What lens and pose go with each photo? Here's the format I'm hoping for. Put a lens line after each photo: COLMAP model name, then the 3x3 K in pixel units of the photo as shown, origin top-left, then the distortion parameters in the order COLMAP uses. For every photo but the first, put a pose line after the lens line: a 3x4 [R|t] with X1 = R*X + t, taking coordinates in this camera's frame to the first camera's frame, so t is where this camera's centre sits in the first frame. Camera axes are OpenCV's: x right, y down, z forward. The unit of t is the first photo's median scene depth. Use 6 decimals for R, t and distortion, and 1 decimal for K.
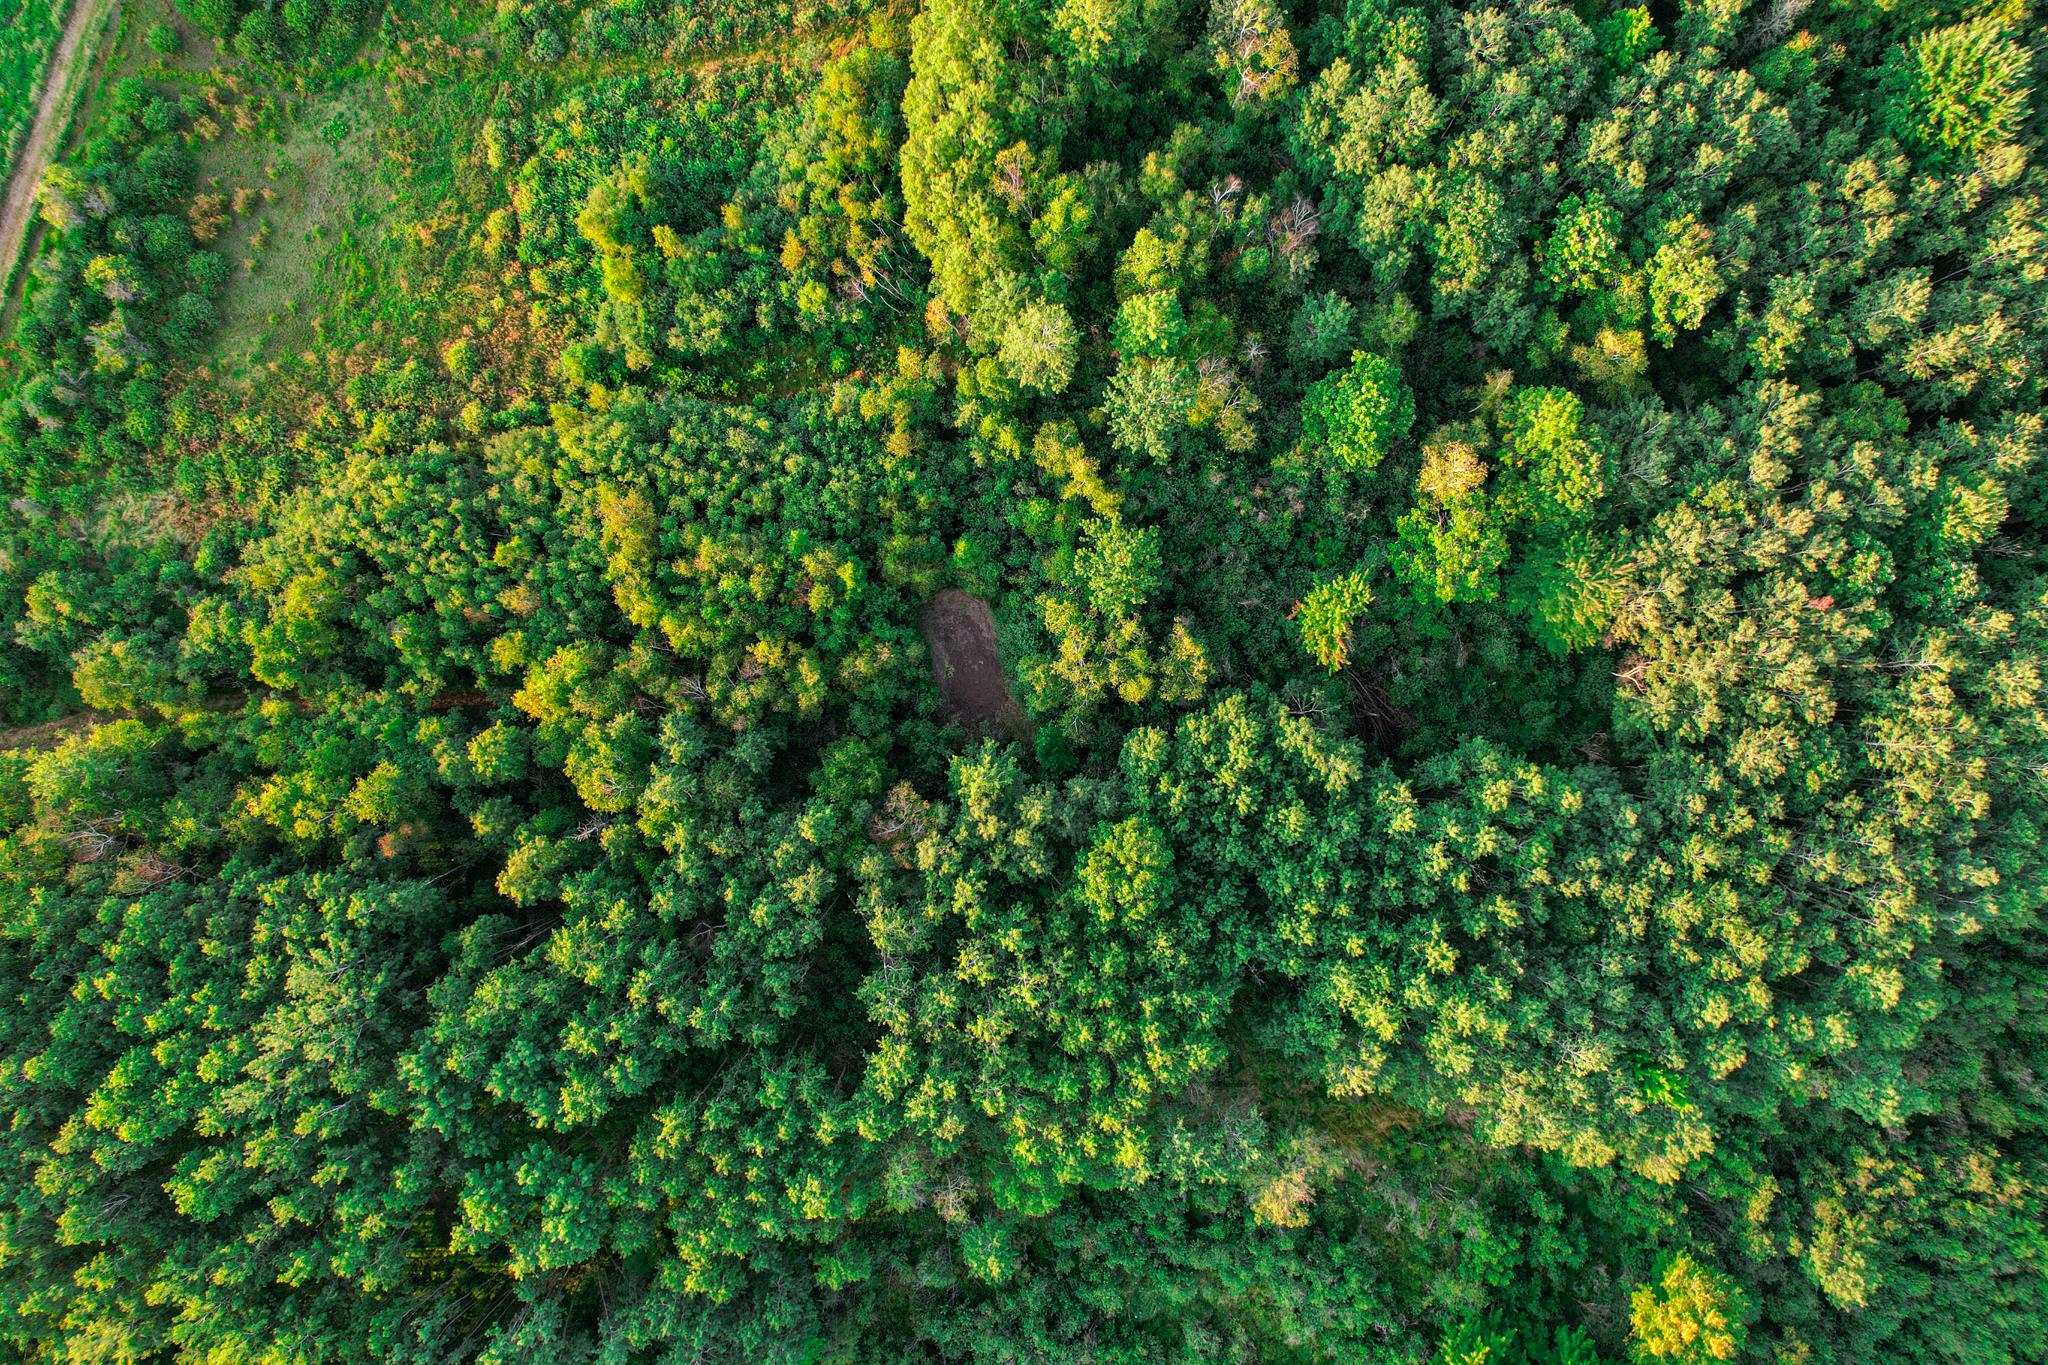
lens RADIAL K [[1309.2, 0, 1037.7], [0, 1309.2, 660.8], [0, 0, 1]] dist [-0.050974, 0.045898]
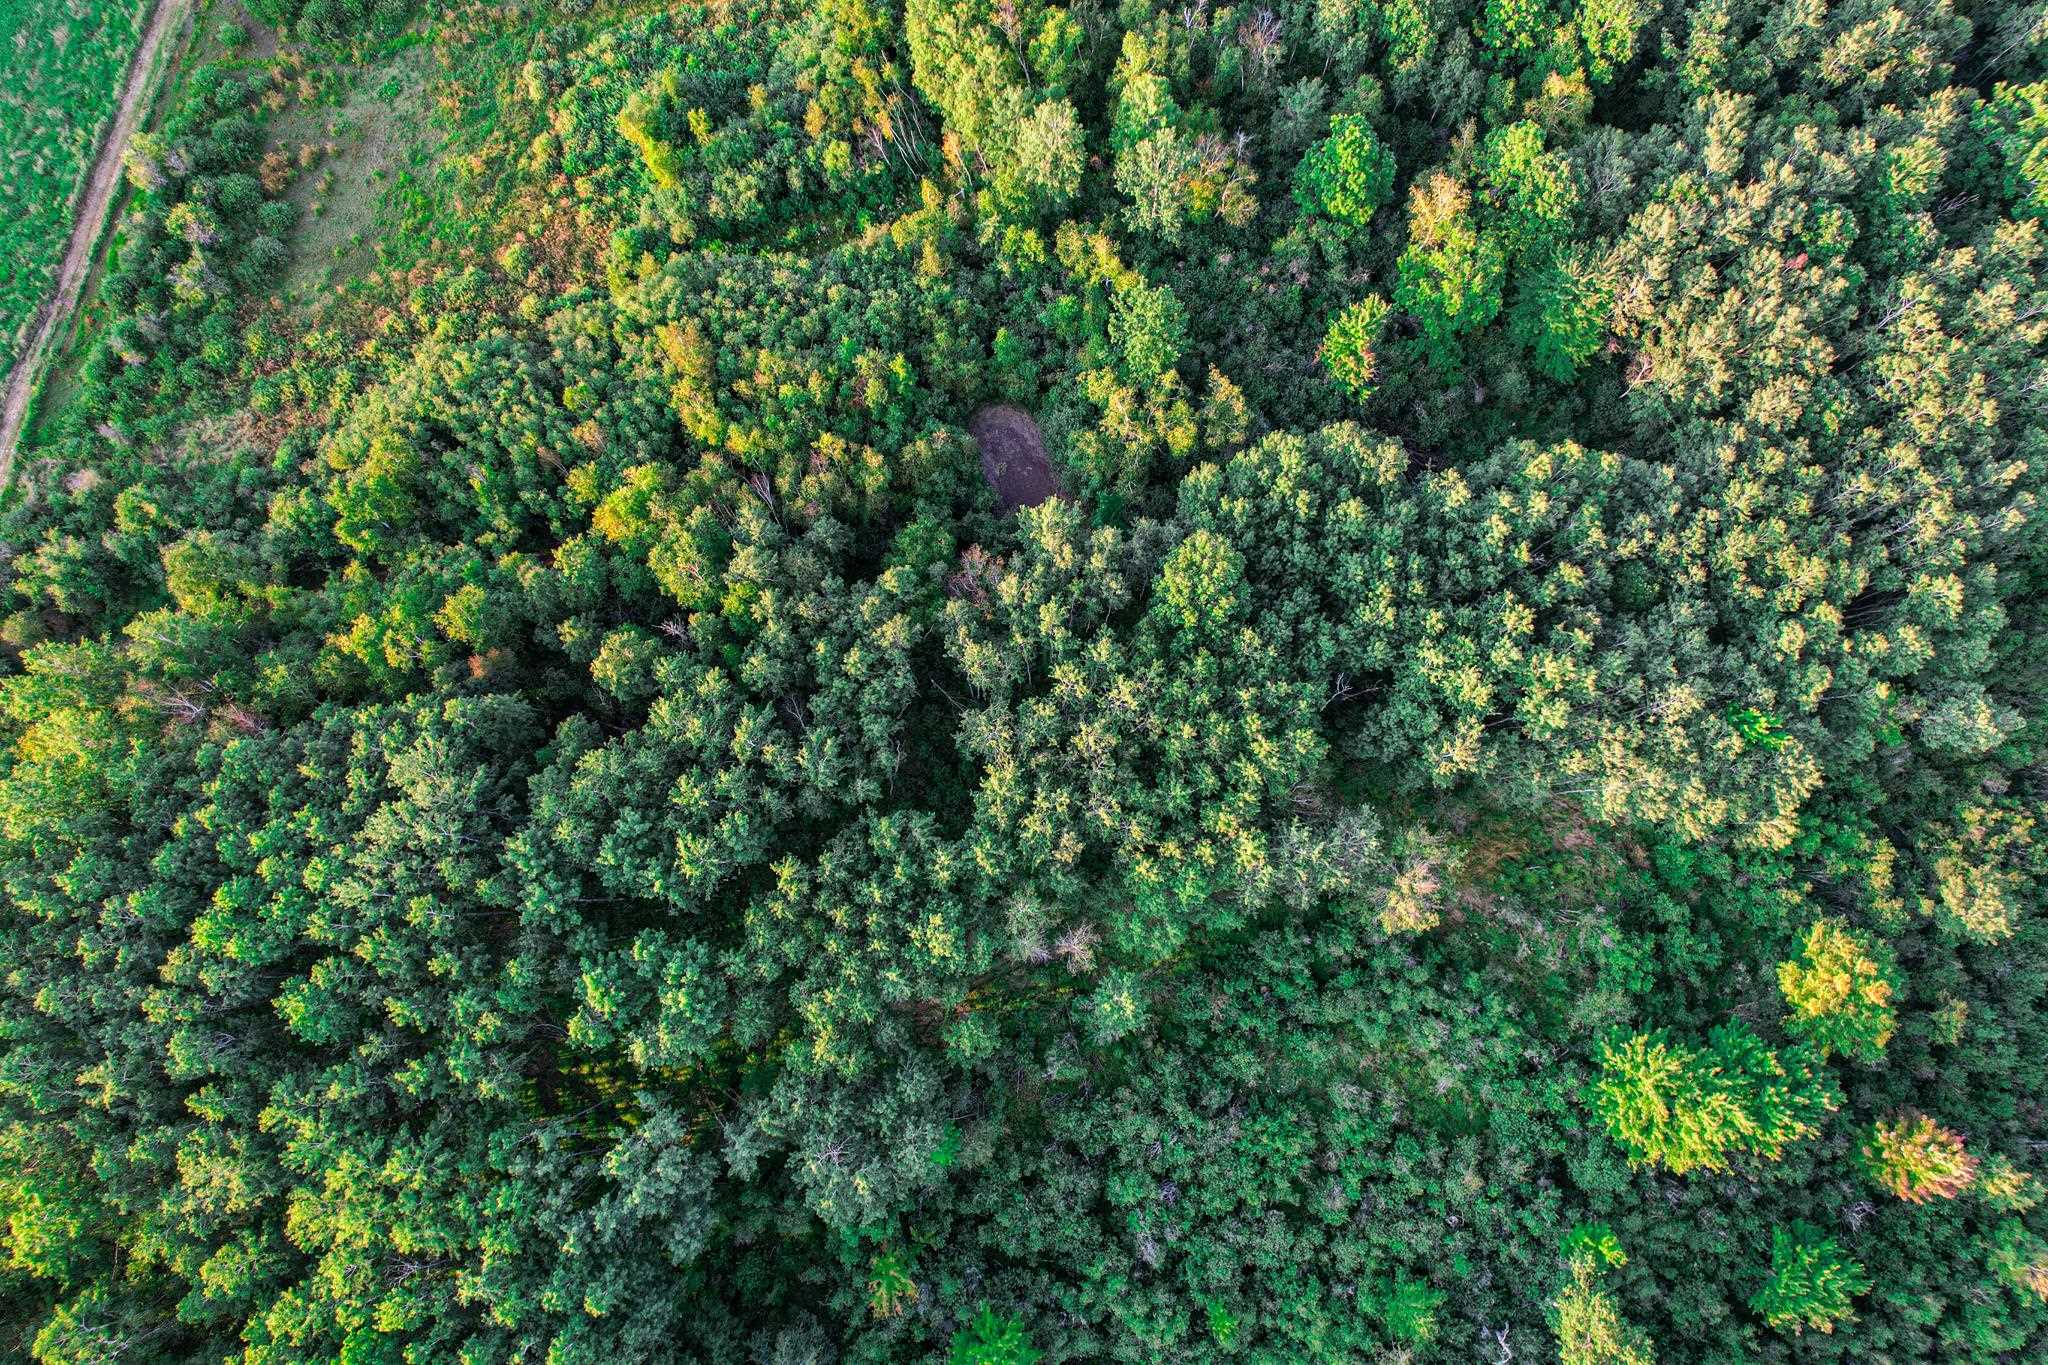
lens RADIAL K [[1309.2, 0, 1031.5], [0, 1309.2, 676.3], [0, 0, 1]] dist [-0.050974, 0.045898]
pose [[0.991683, -0.126251, 0.025027, -0.098692], [0.128697, 0.975194, -0.180094, 0.392015], [-0.001670, 0.181817, 0.983331, -0.000474]]
